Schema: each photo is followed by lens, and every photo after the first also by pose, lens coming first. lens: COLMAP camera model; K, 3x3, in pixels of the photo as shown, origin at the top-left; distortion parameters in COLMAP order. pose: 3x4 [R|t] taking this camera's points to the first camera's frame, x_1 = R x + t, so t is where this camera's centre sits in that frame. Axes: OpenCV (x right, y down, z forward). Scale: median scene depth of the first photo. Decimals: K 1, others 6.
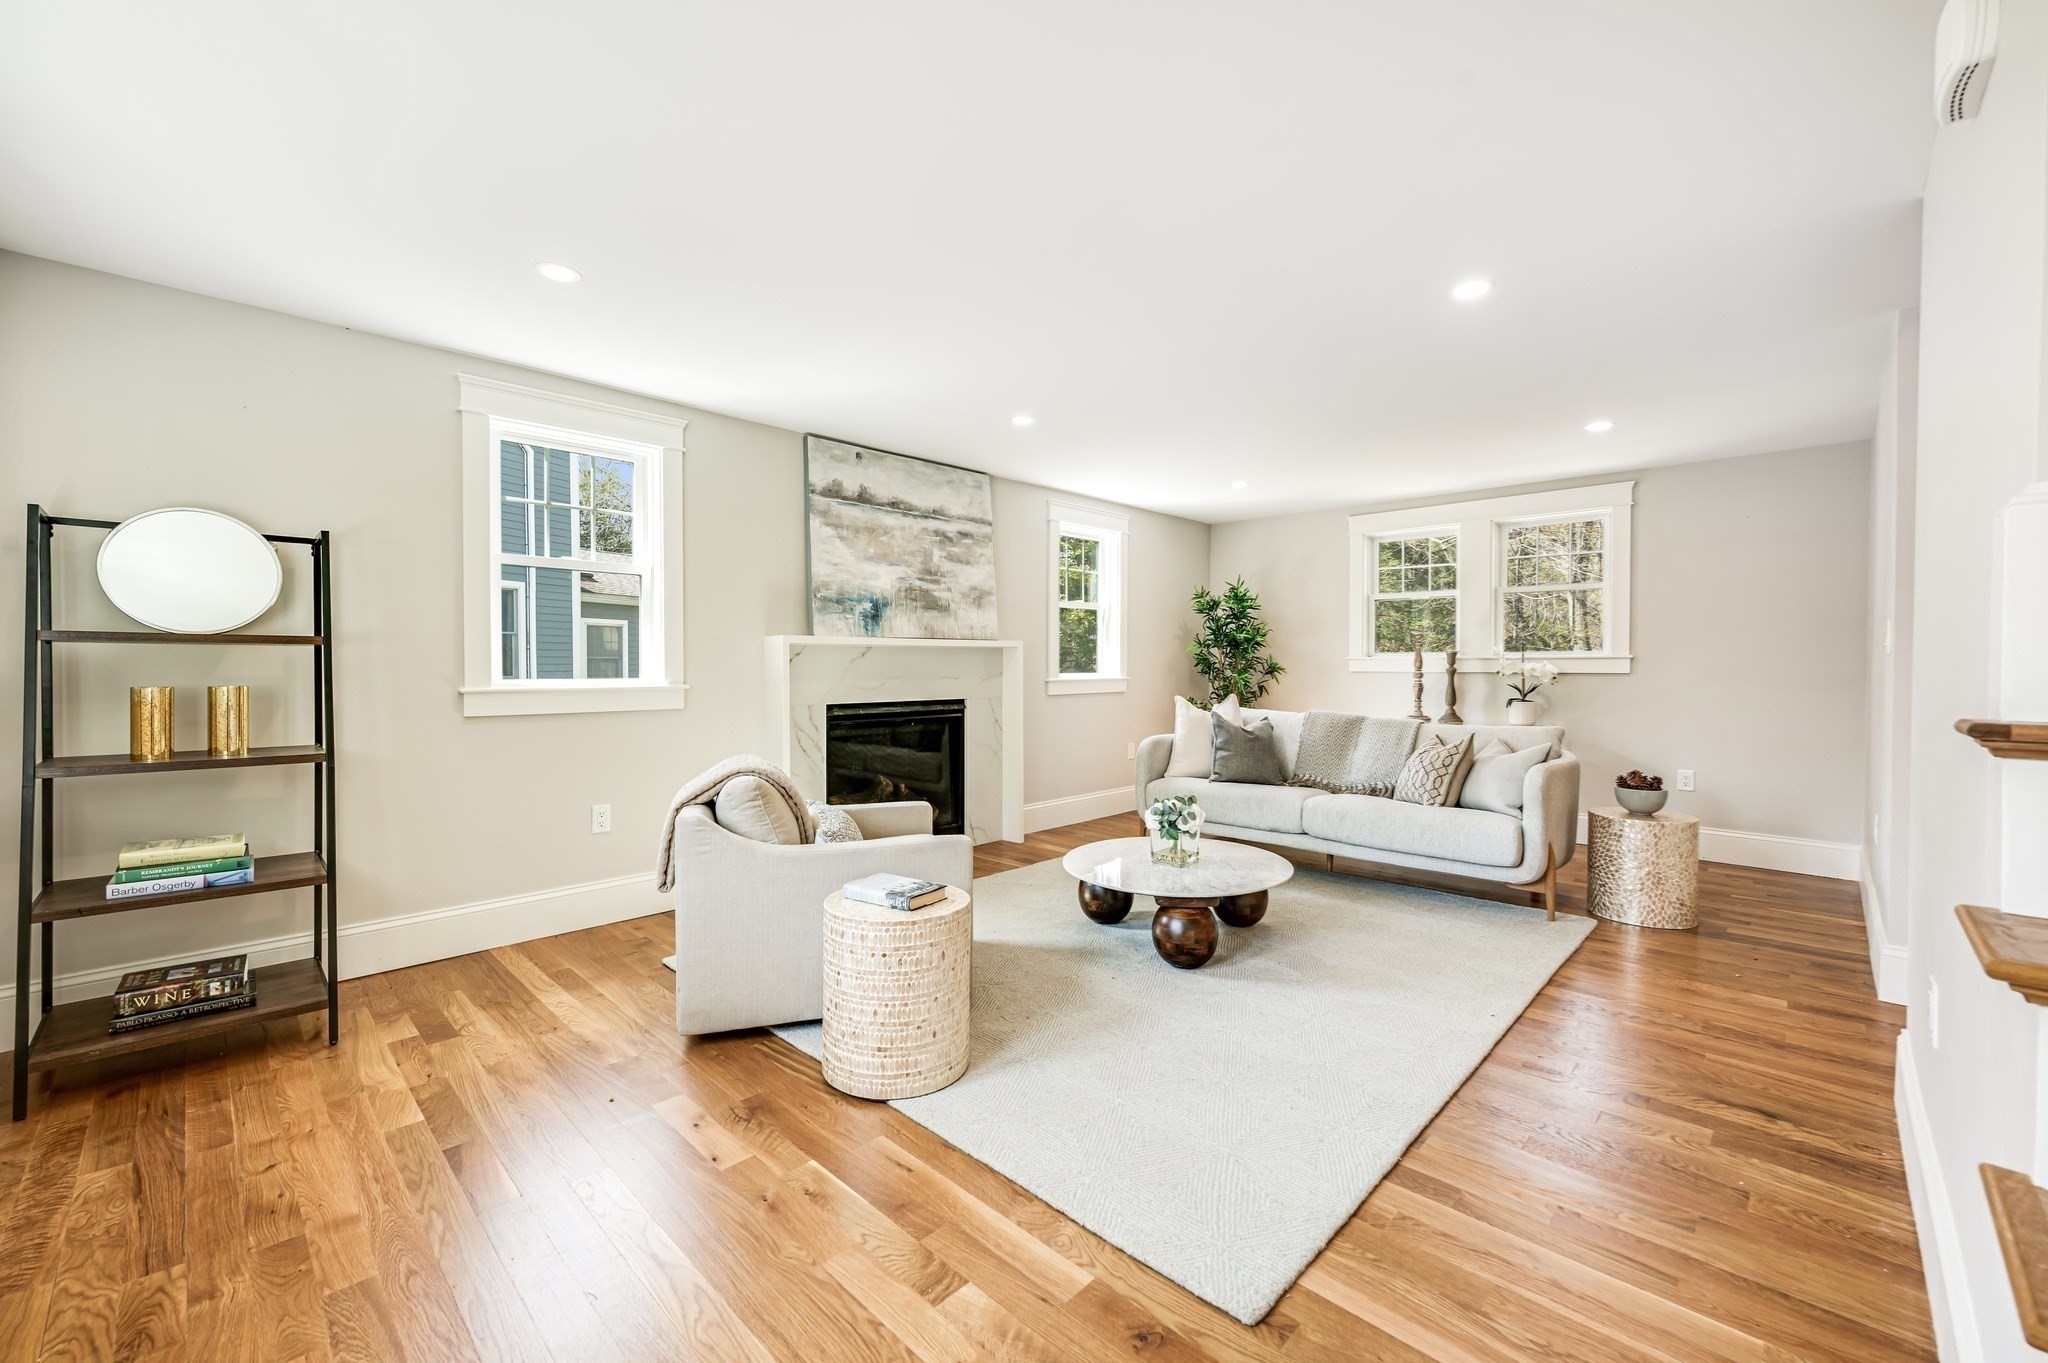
lens RADIAL K [[825.0, 0, 1015.6], [0, 825.0, 675.7], [0, 0, 1]] dist [0.000023, -0.000172]
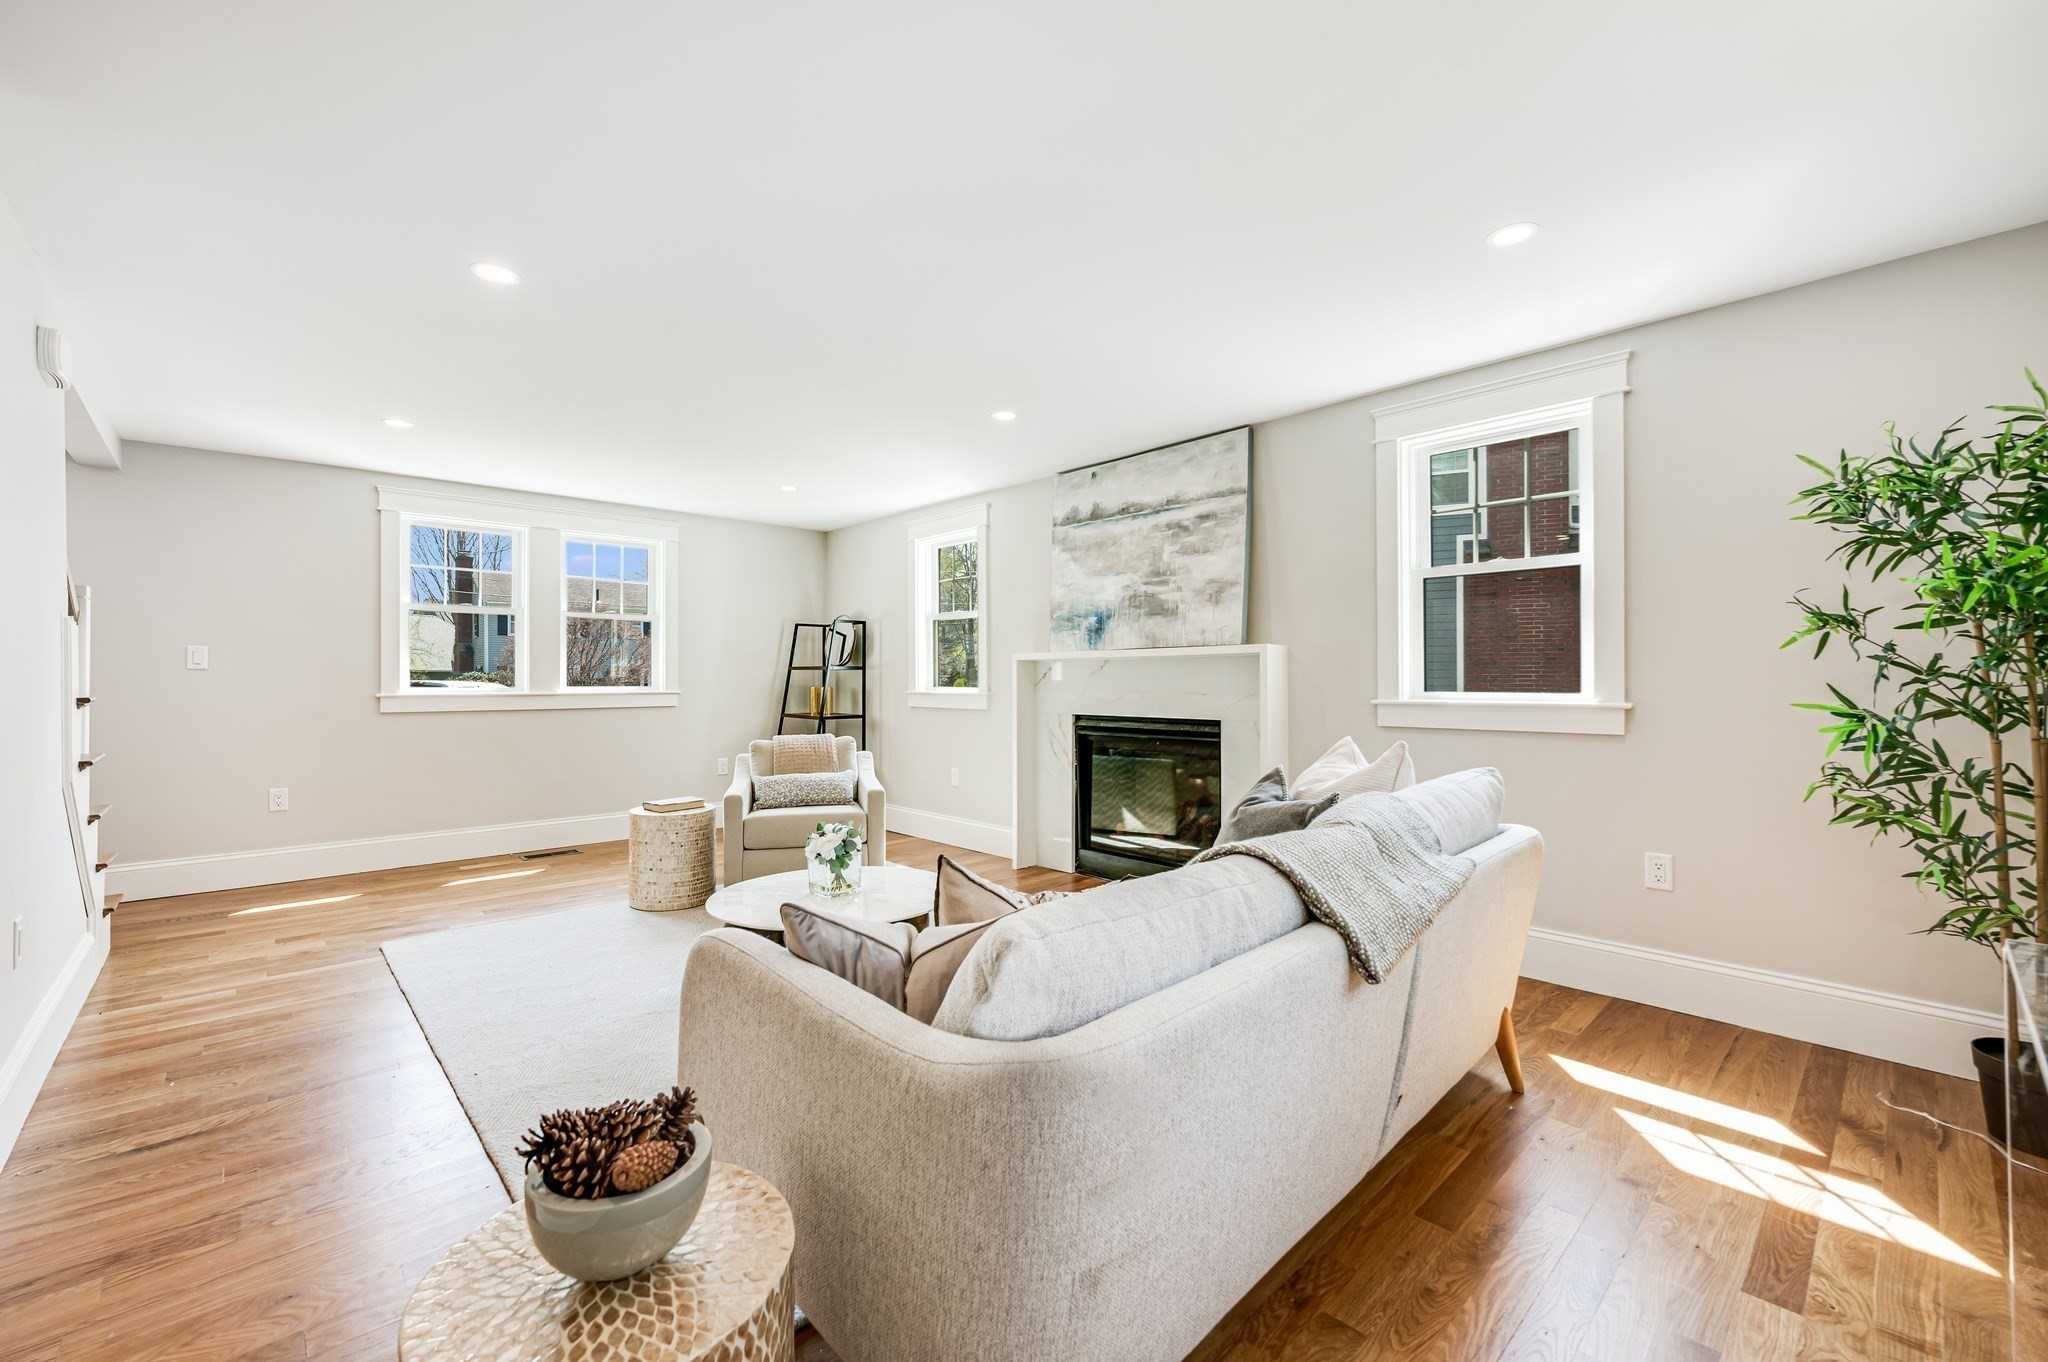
lens RADIAL K [[825.0, 0, 1013.1], [0, 825.0, 673.1], [0, 0, 1]] dist [0.000023, -0.000172]
pose [[-0.047704, -0.001613, -0.998860, 0.806136], [-0.005958, 0.999981, -0.001330, -0.016432], [0.998844, 0.005888, -0.047713, 0.907676]]
